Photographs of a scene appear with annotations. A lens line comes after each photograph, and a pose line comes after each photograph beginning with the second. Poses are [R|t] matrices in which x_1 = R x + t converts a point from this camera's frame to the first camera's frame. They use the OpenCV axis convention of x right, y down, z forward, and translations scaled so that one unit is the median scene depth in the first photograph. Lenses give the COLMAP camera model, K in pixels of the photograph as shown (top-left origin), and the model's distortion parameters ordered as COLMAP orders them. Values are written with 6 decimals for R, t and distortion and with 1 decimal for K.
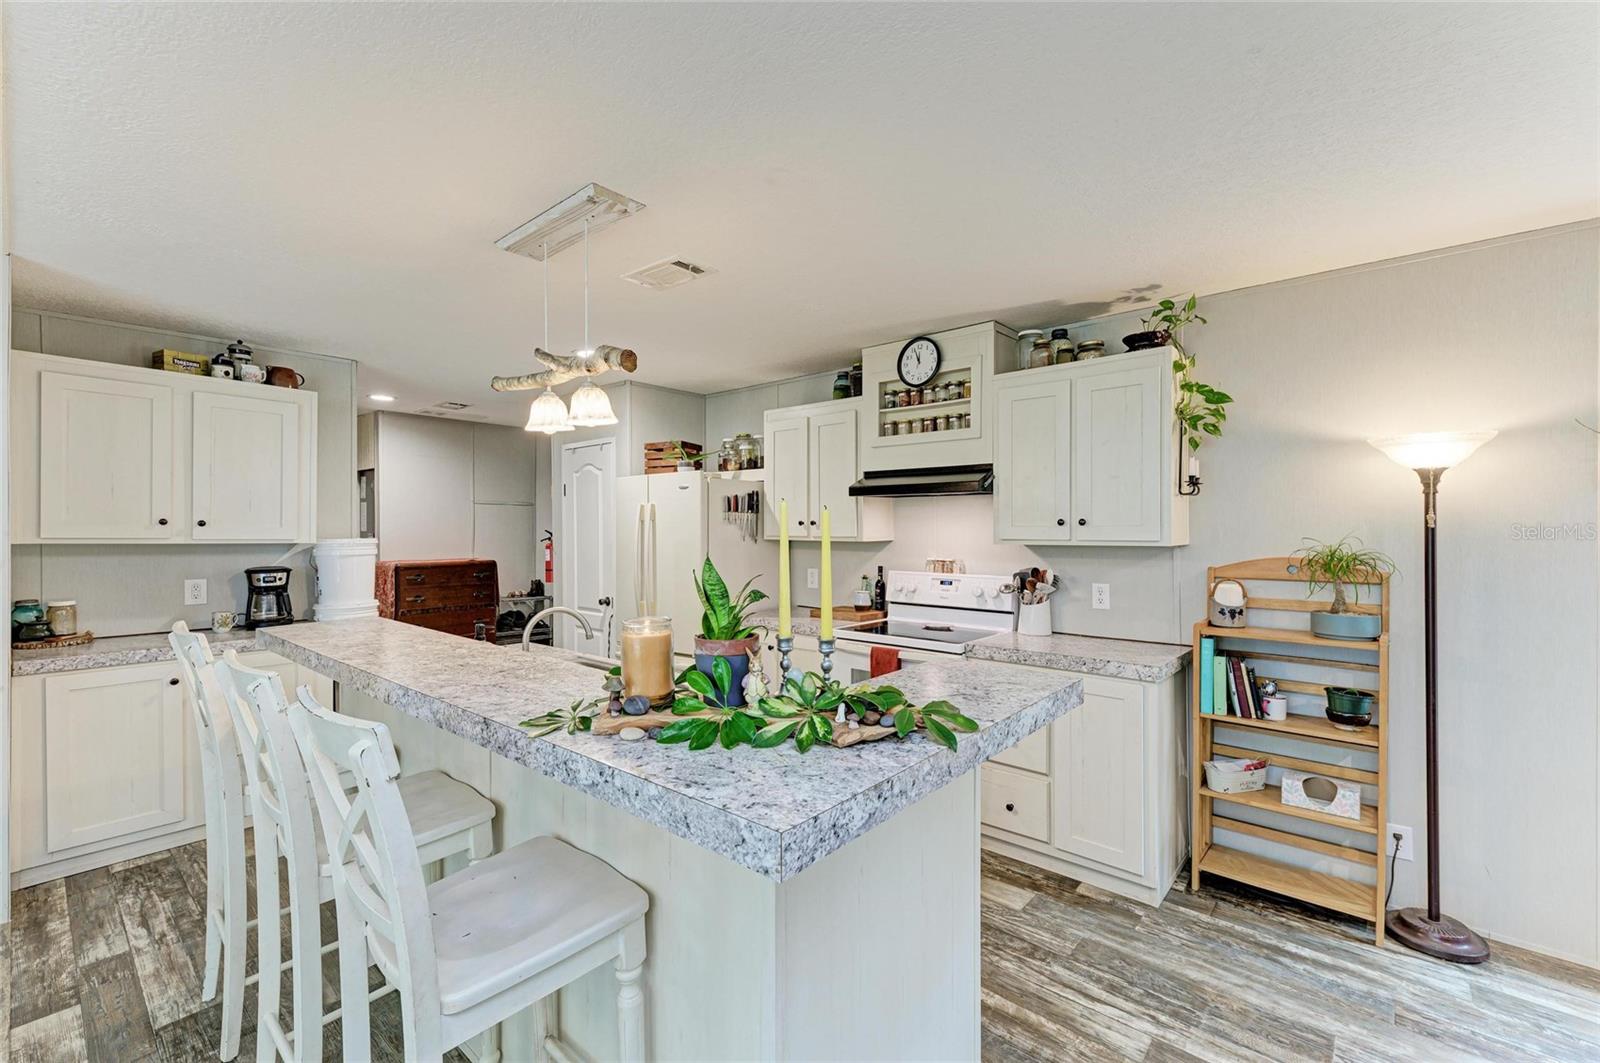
lens RADIAL K [[671.0, 0, 802.8], [0, 671.0, 535.5], [0, 0, 1]] dist [0.020883, -0.006817]
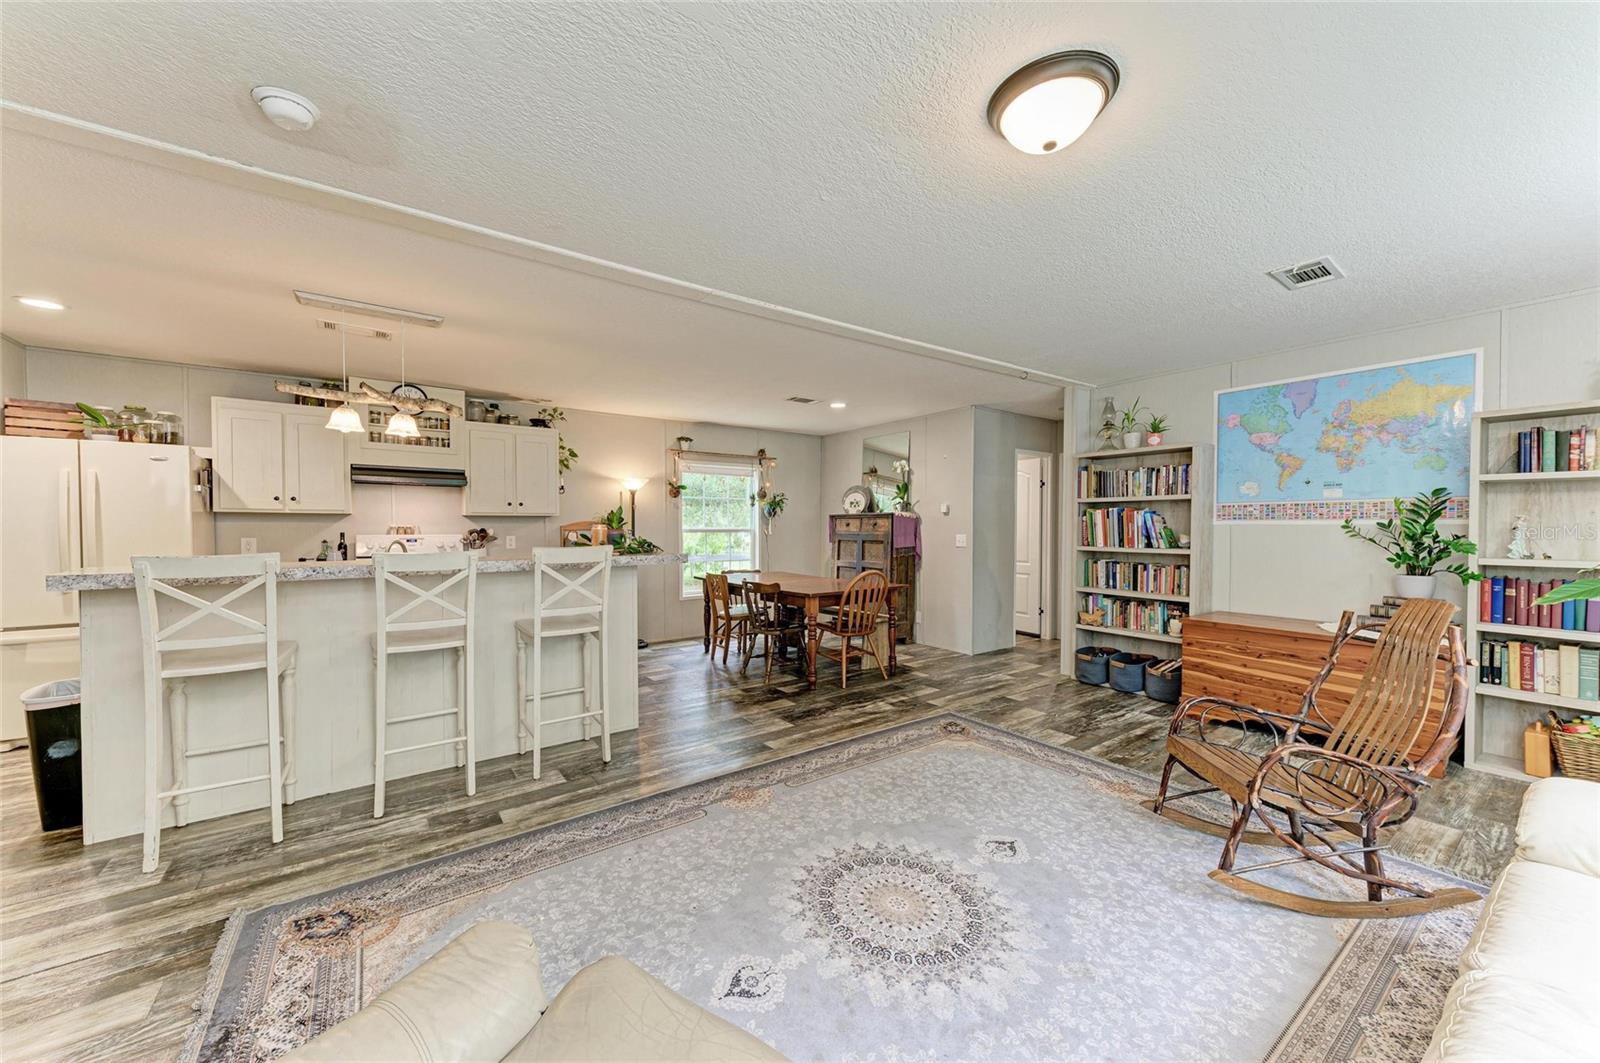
lens RADIAL K [[585.4, 0, 798.0], [0, 585.4, 535.3], [0, 0, 1]] dist [0.007208, -0.000264]
pose [[0.237609, -0.015479, 0.971238, -0.982720], [0.008158, 0.999870, 0.013940, 0.049872], [-0.971327, 0.004611, 0.237704, -0.223851]]
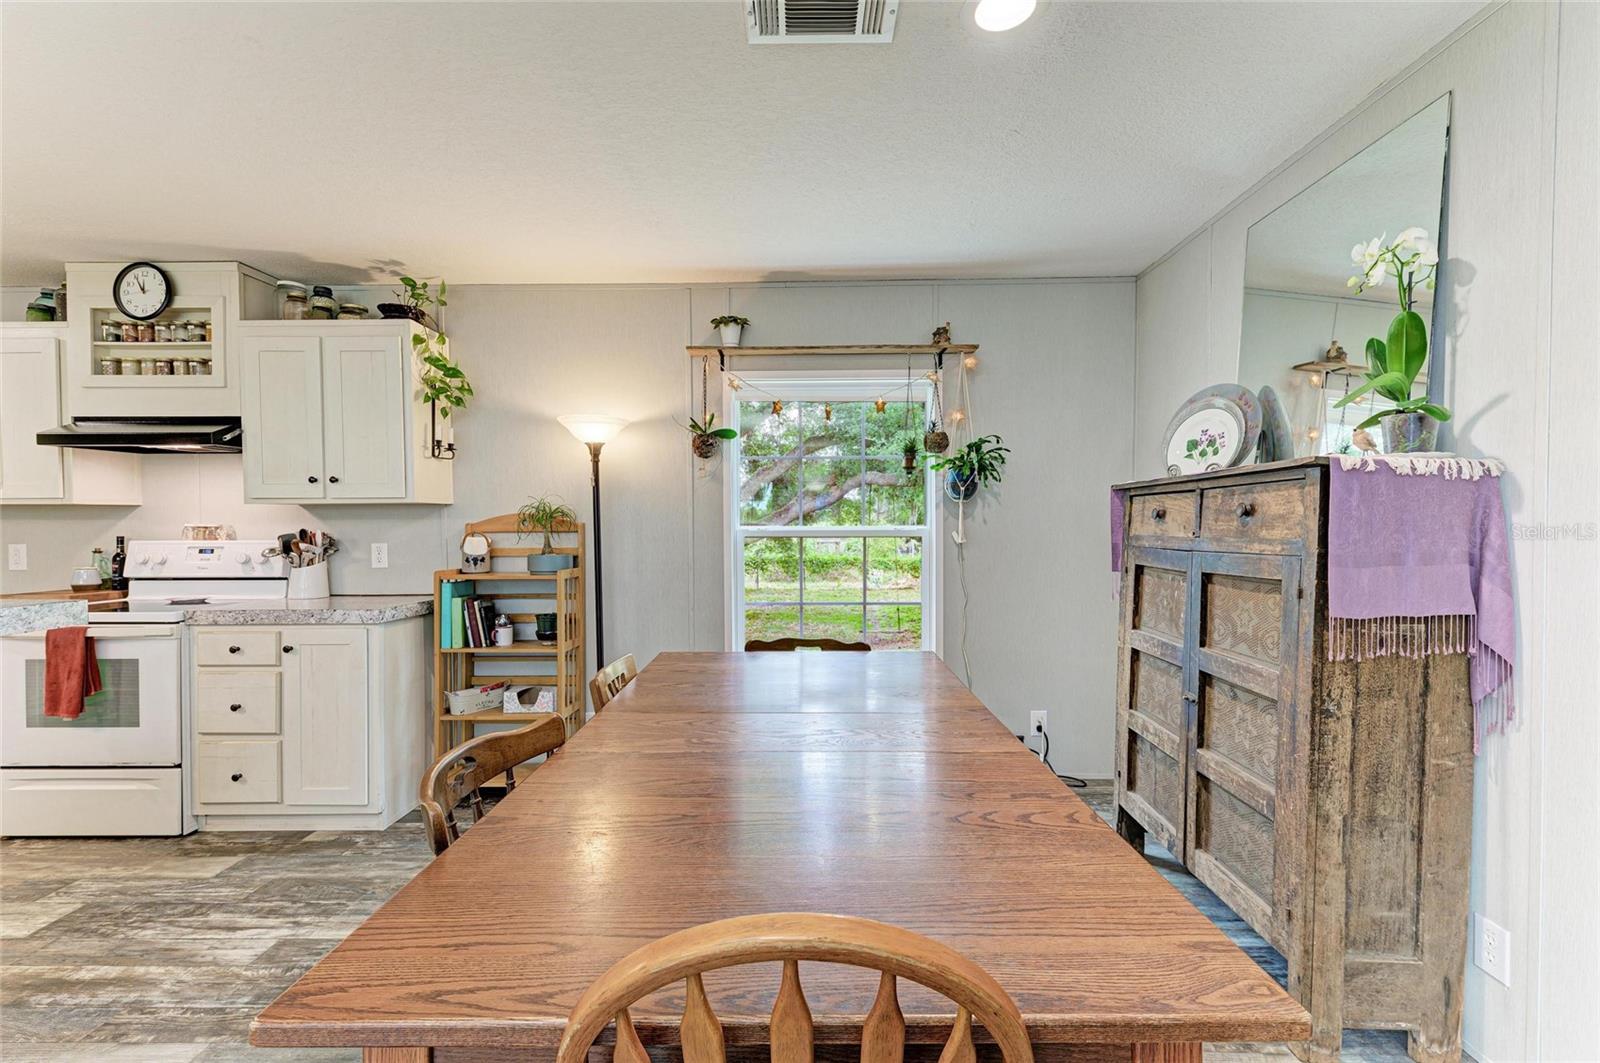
lens RADIAL K [[671.0, 0, 802.8], [0, 671.0, 535.5], [0, 0, 1]] dist [0.020883, -0.006817]
pose [[0.765970, -0.013827, 0.642728, 0.260179], [0.009856, 0.999904, 0.009765, 0.052801], [-0.642801, -0.001145, 0.766033, -0.203198]]
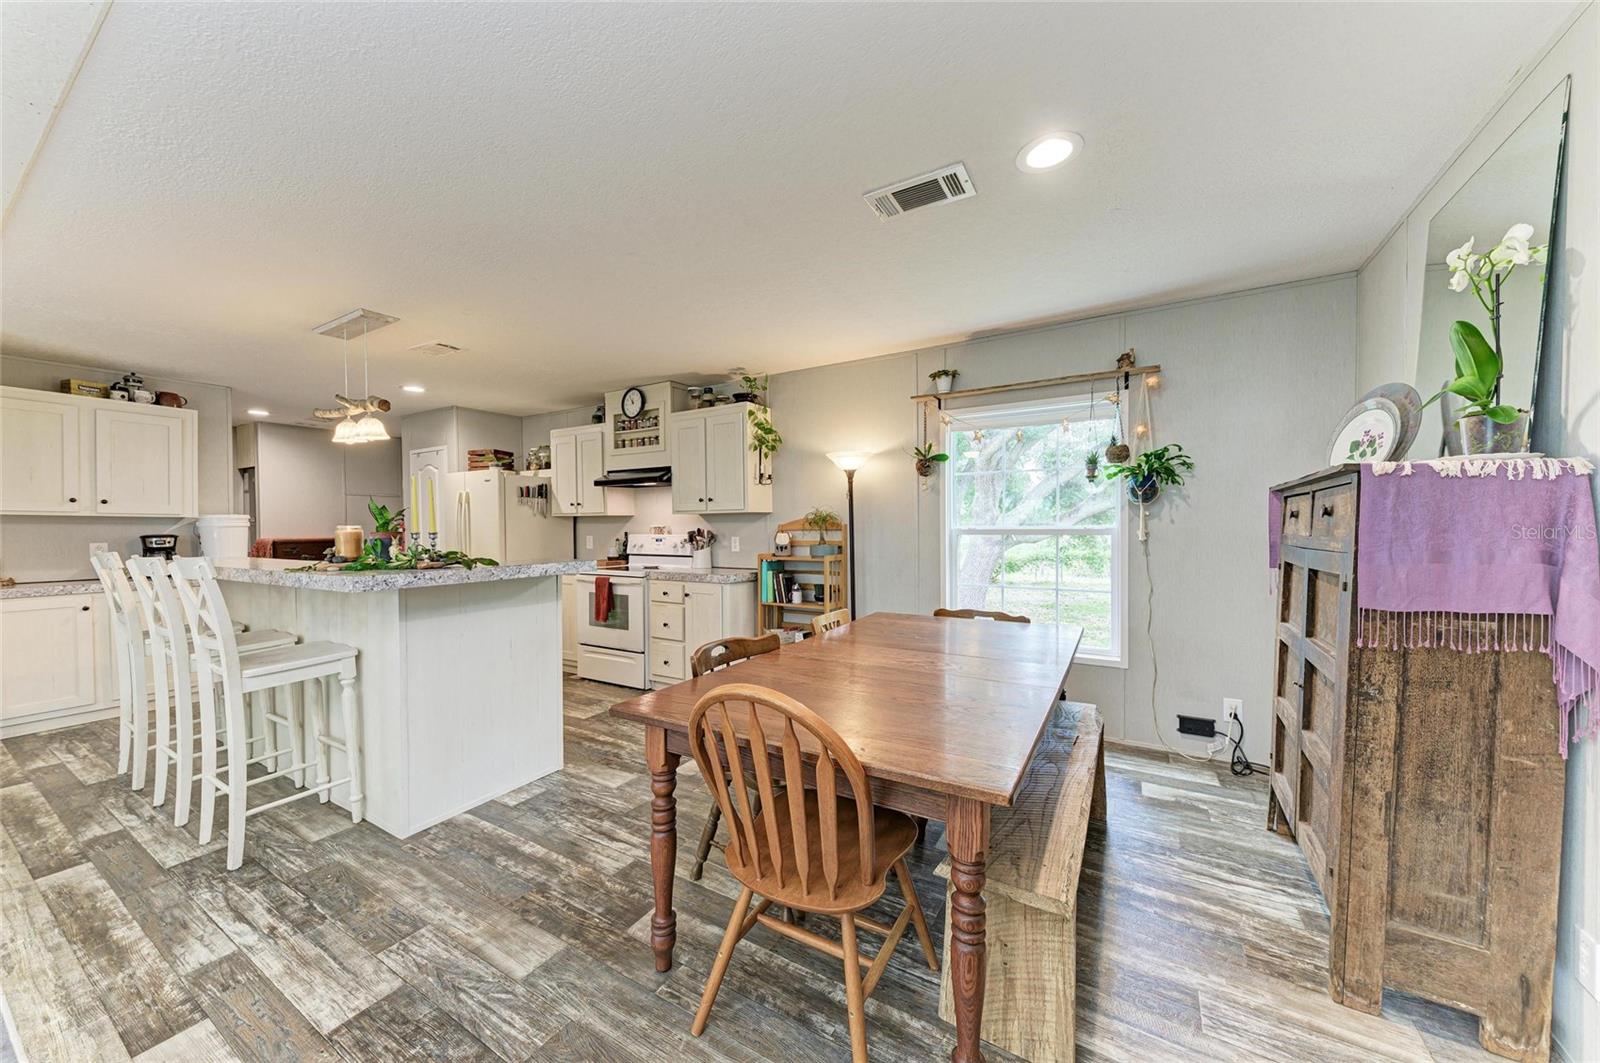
lens RADIAL K [[564.8, 0, 799.1], [0, 564.8, 535.4], [0, 0, 1]] dist [0.012566, -0.002863]
pose [[0.984963, -0.010107, 0.172469, 0.336653], [0.008763, 0.999925, 0.008550, 0.054135], [-0.172543, -0.006910, 0.984978, -0.424140]]
